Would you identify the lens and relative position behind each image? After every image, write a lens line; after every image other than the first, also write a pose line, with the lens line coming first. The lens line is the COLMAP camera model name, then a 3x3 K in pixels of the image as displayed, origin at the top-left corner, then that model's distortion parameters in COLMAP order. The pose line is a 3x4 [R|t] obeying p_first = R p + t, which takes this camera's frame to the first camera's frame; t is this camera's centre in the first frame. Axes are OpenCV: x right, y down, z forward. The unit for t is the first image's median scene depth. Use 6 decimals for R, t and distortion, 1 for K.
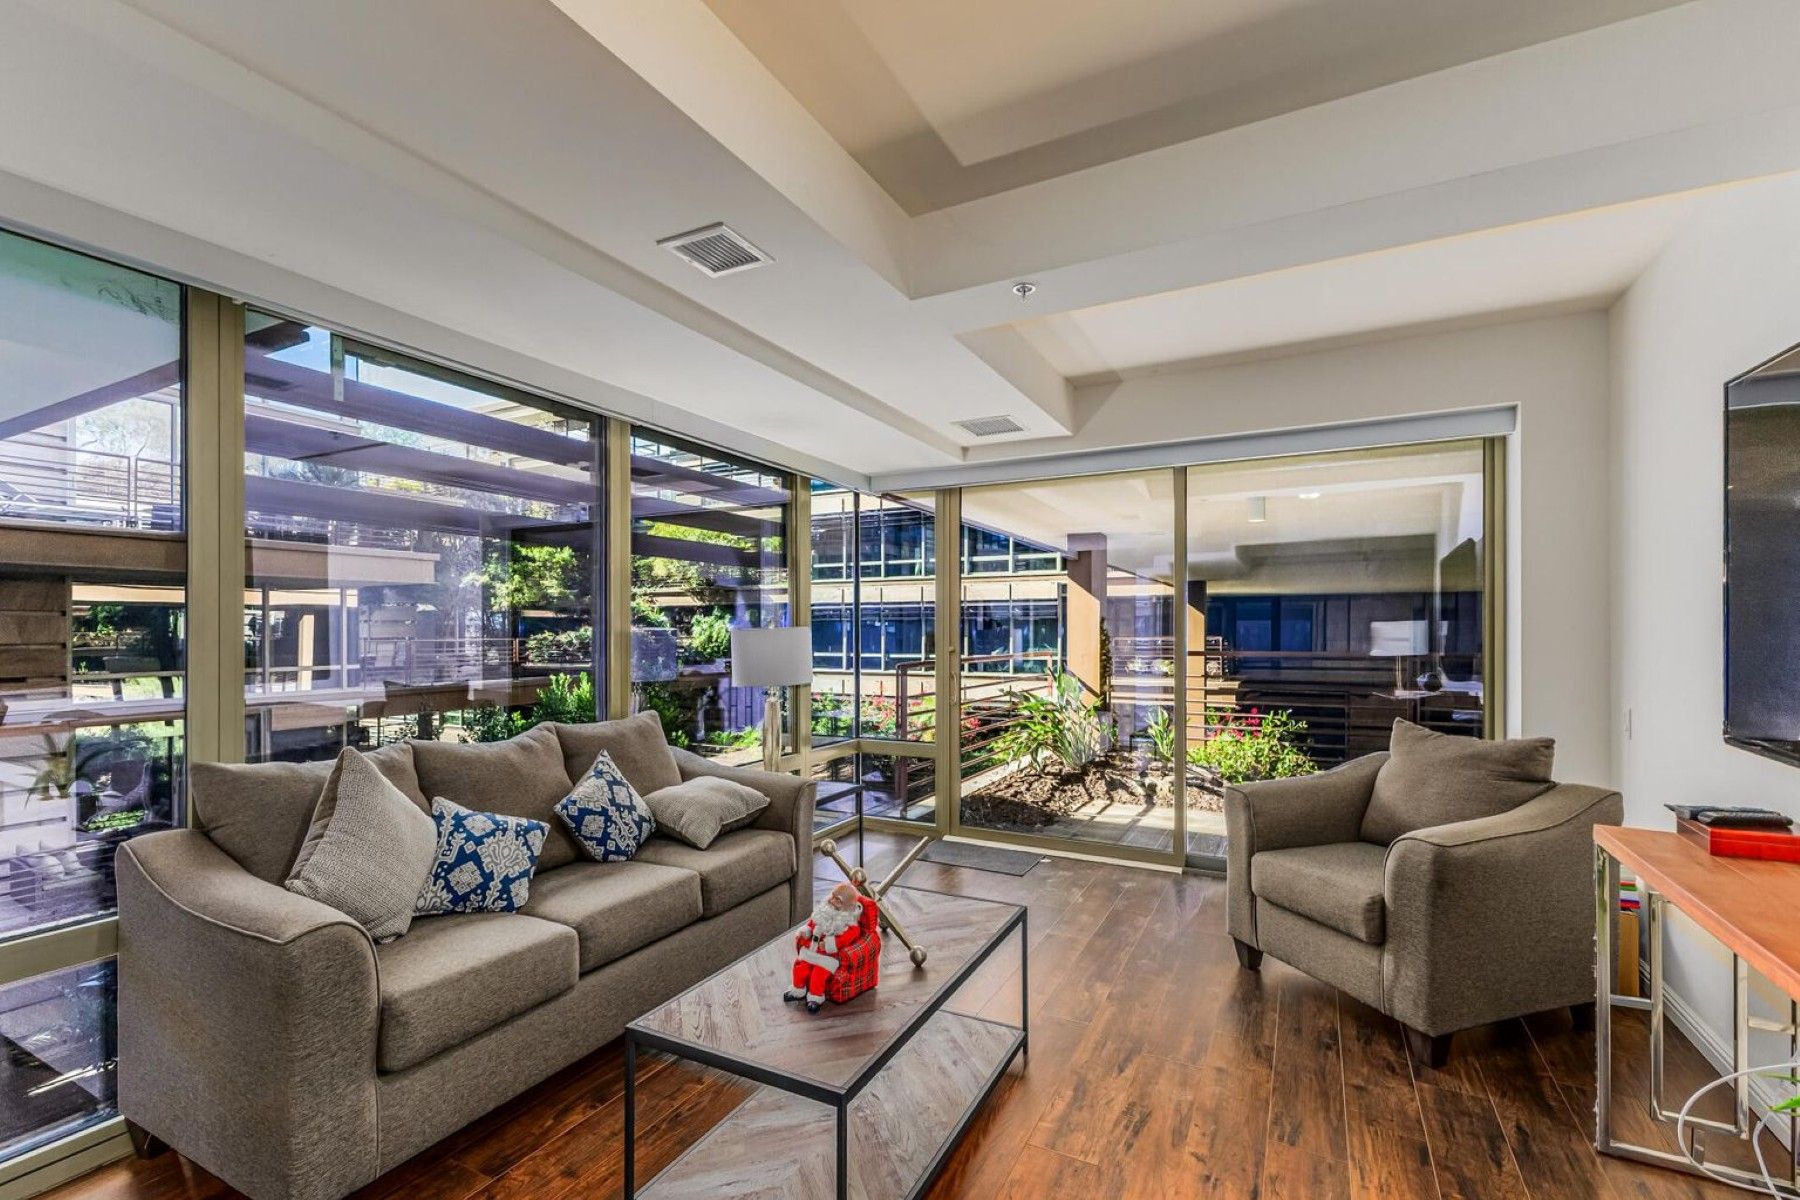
lens RADIAL K [[777.2, 0, 907.6], [0, 777.2, 619.1], [0, 0, 1]] dist [0.013709, -0.002435]
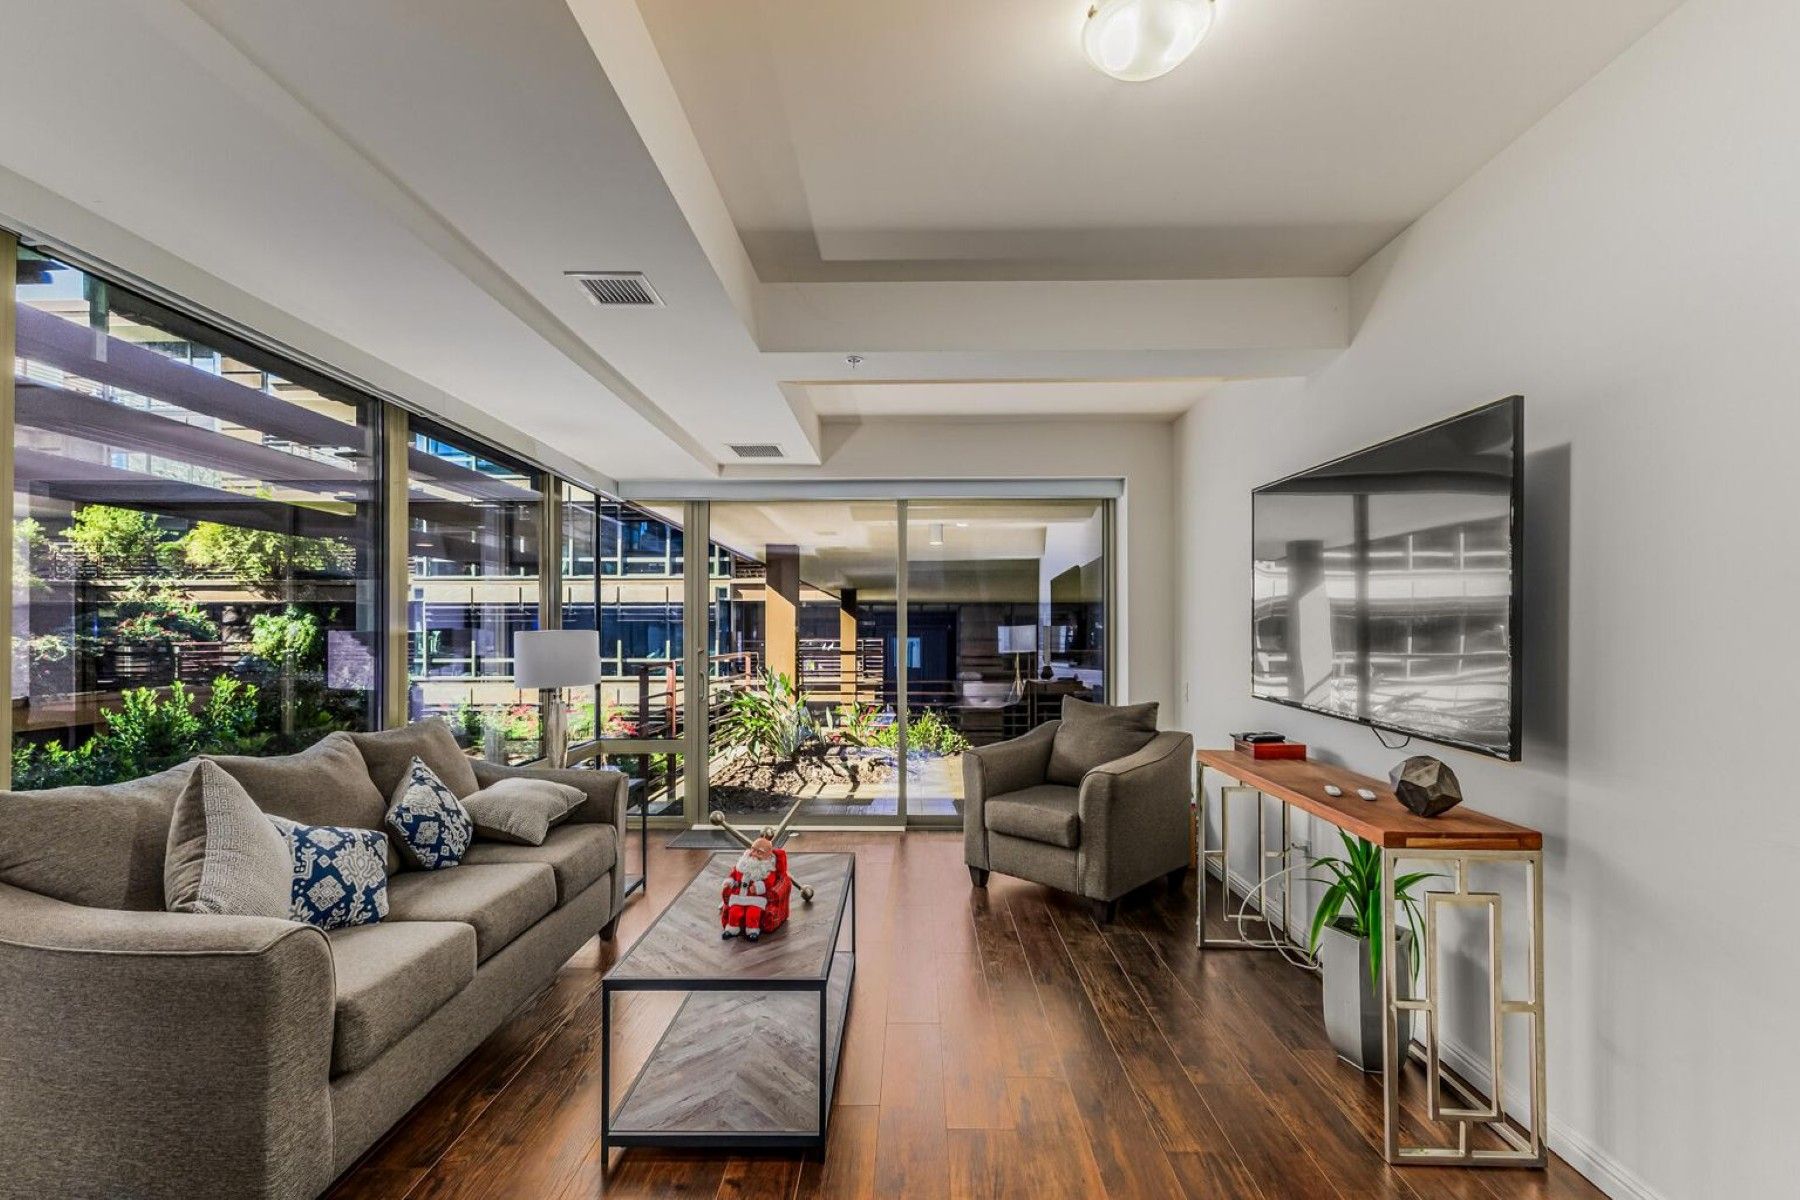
lens RADIAL K [[777.2, 0, 895.2], [0, 777.2, 611.9], [0, 0, 1]] dist [0.013709, -0.002435]
pose [[0.894844, 0.011573, 0.446230, -0.304004], [-0.005794, 0.999881, -0.014312, -0.000009], [-0.446342, 0.010222, 0.894804, -0.131166]]
